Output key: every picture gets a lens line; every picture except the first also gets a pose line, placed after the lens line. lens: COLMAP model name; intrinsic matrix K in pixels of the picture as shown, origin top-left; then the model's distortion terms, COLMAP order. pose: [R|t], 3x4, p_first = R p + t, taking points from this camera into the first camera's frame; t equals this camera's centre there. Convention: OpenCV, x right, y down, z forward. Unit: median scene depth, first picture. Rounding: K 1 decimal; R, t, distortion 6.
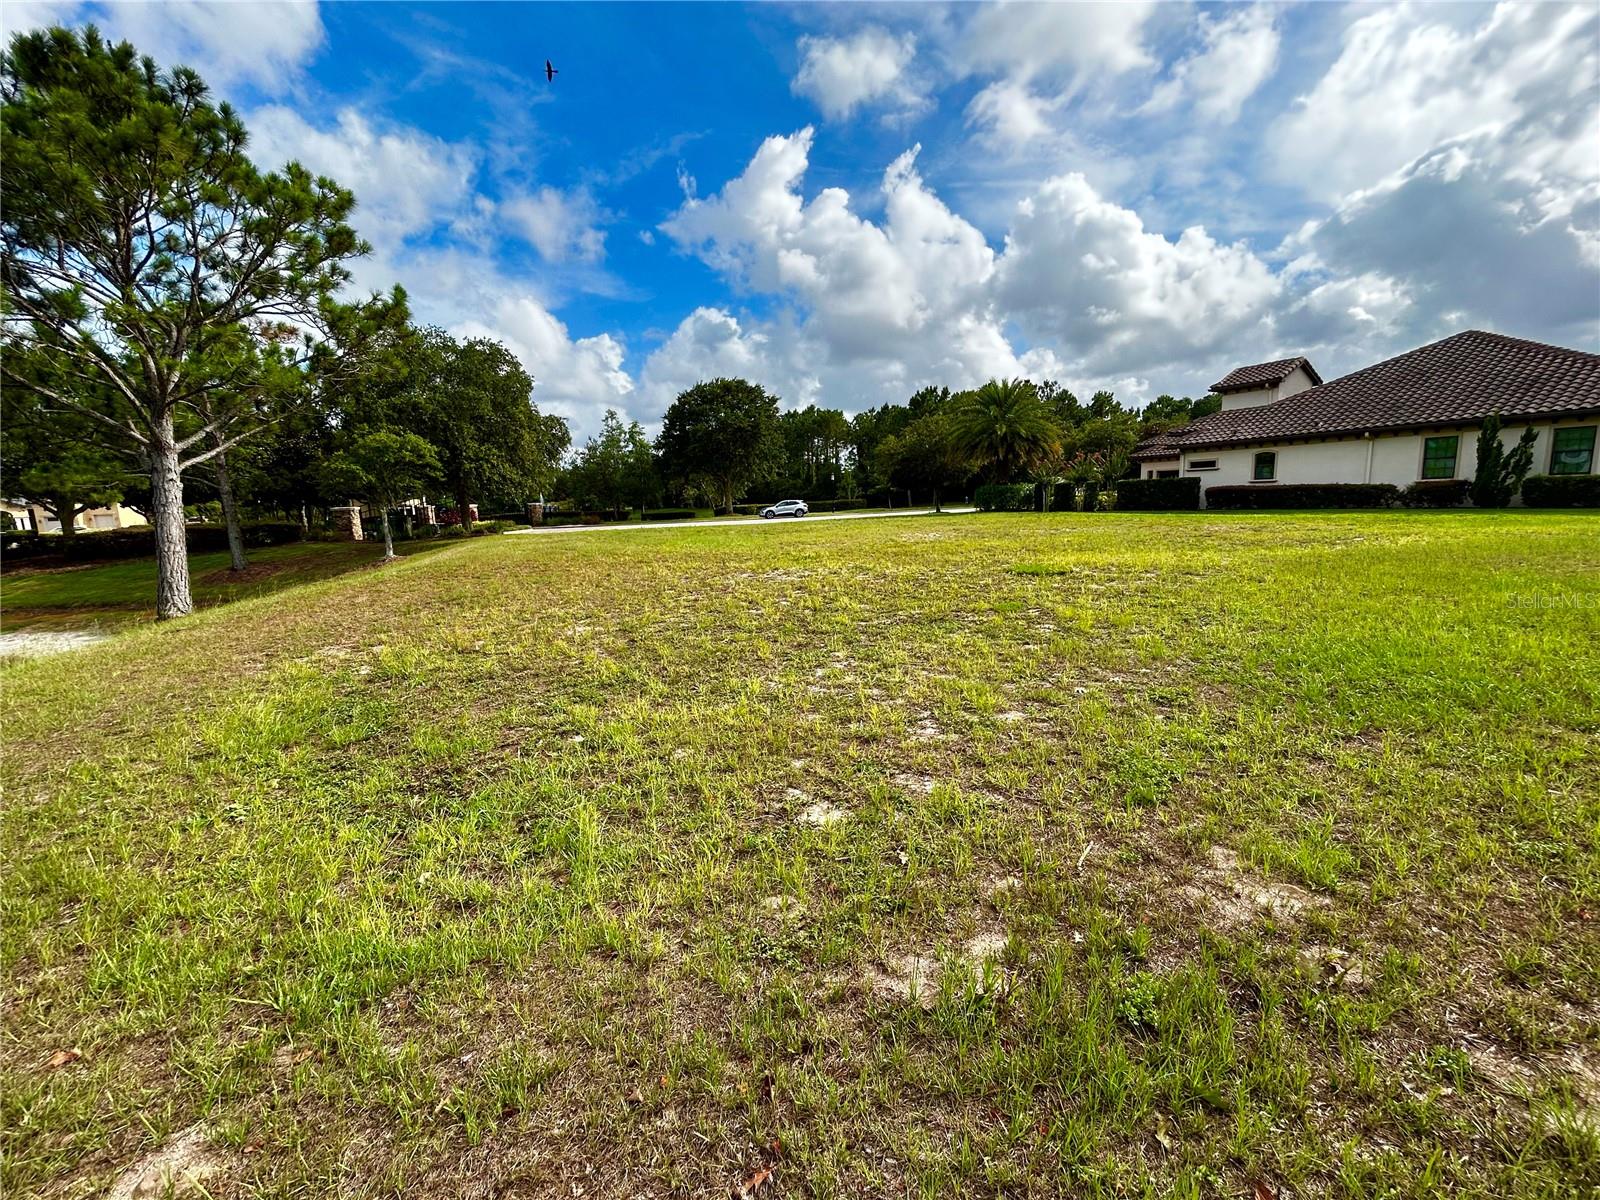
lens RADIAL K [[645.8, 0, 782.0], [0, 645.8, 602.4], [0, 0, 1]] dist [0.000361, -0.000020]
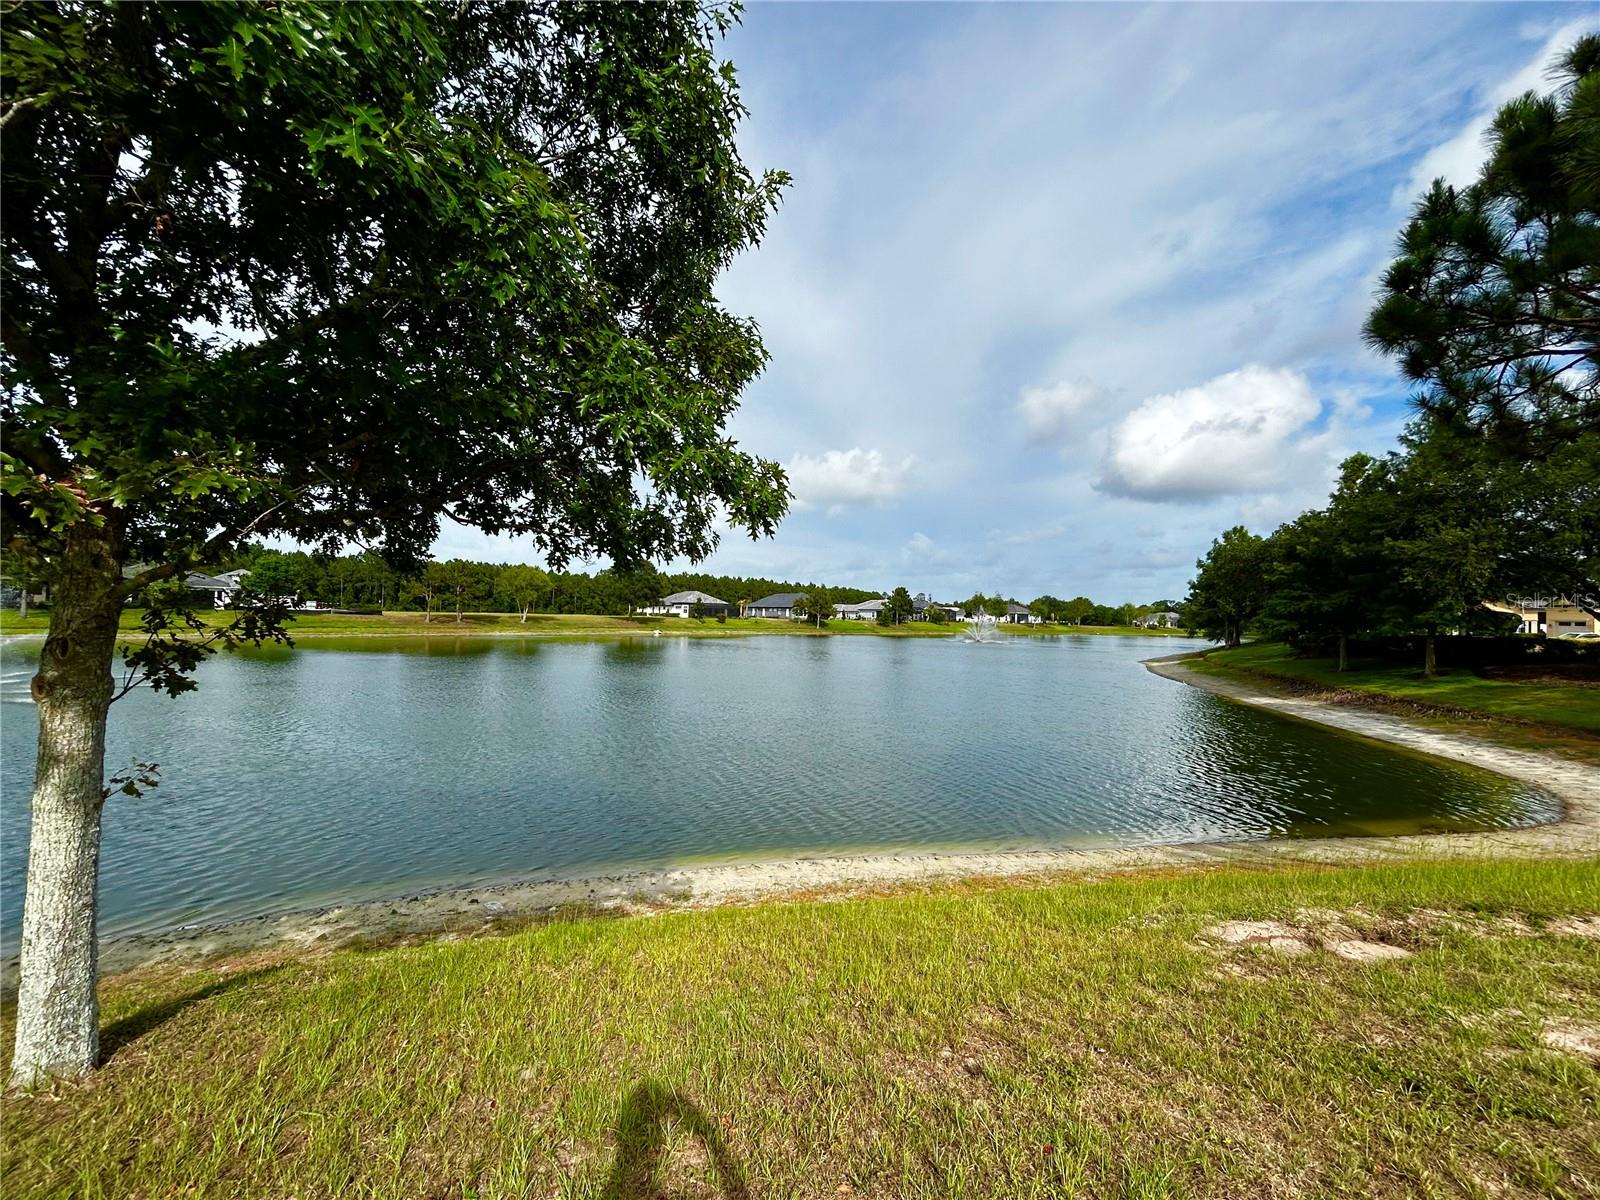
lens RADIAL K [[646.9, 0, 797.3], [0, 646.9, 602.2], [0, 0, 1]] dist [0.002694, 0.000227]
pose [[-0.126509, 0.017579, -0.991810, -0.185228], [-0.177940, 0.983223, 0.040123, -0.006347], [0.975875, 0.181559, -0.121259, 0.107041]]
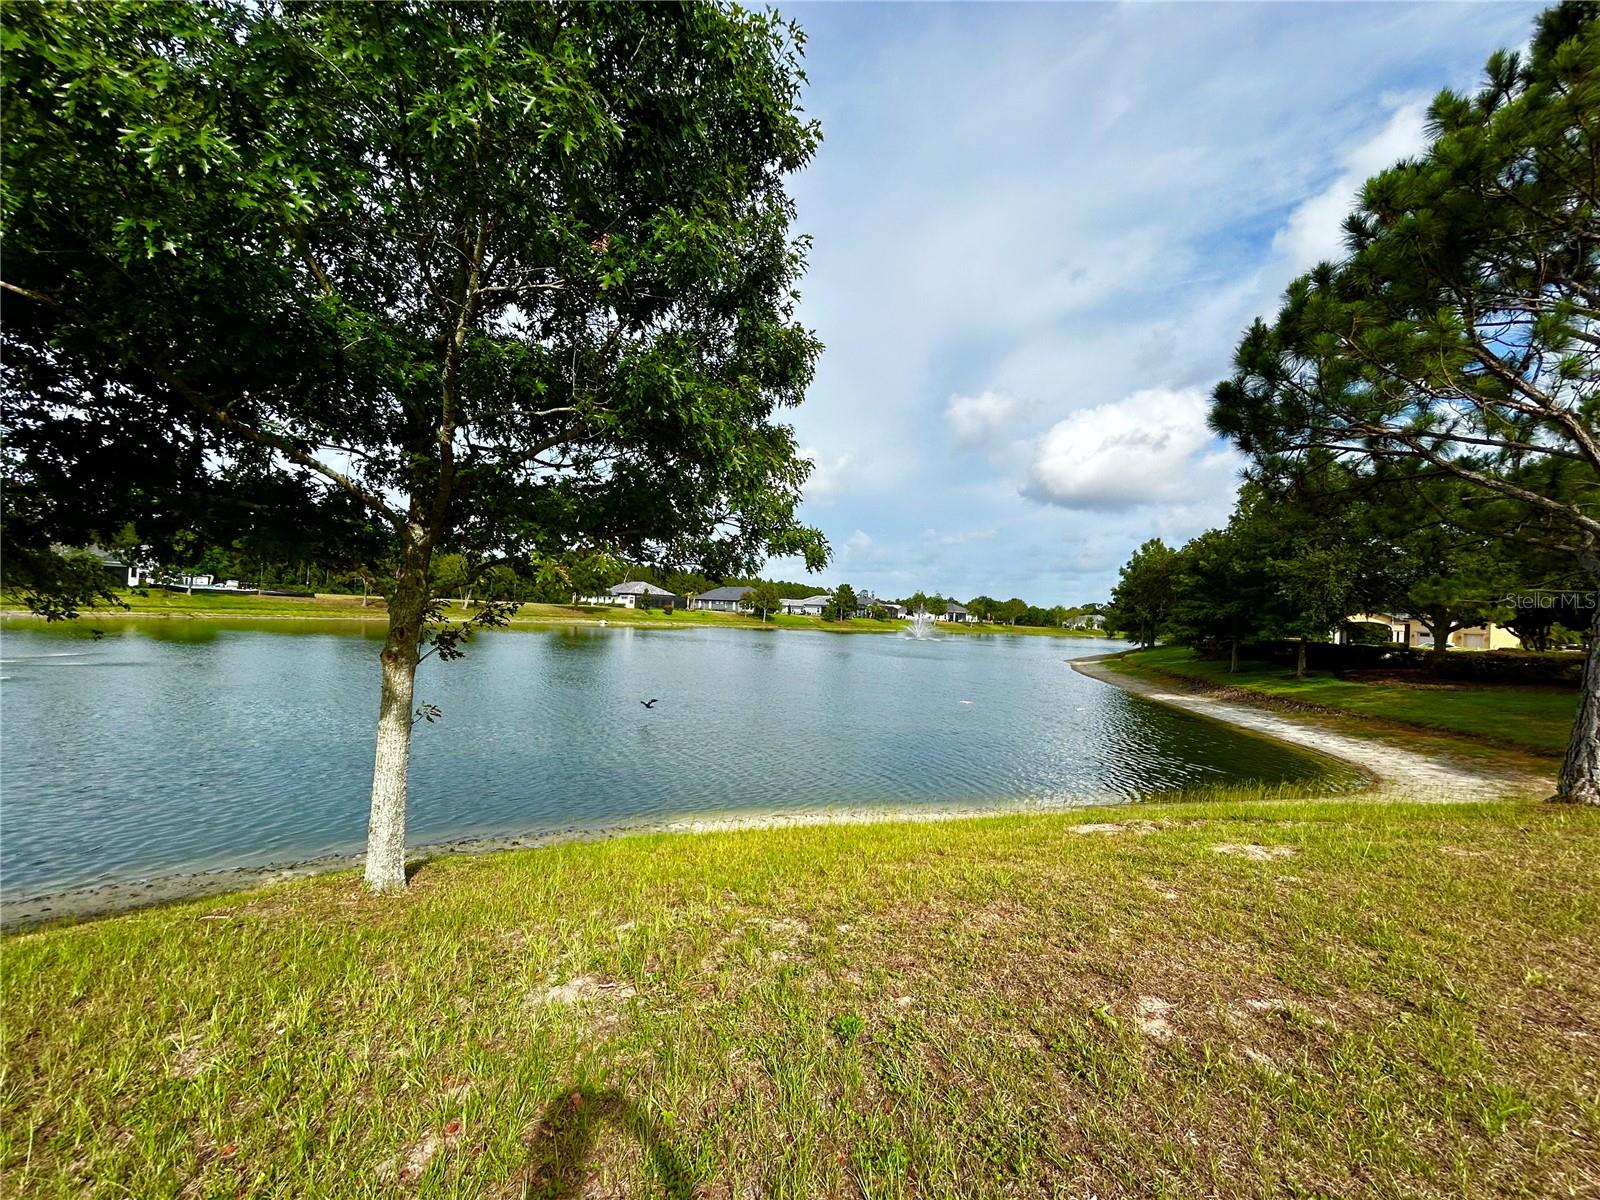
lens RADIAL K [[646.9, 0, 797.3], [0, 646.9, 602.2], [0, 0, 1]] dist [0.002694, 0.000227]
pose [[-0.040345, 0.025024, -0.998872, -0.112095], [-0.208185, 0.977536, 0.032899, -0.009806], [0.977257, 0.209277, -0.034229, 0.091197]]
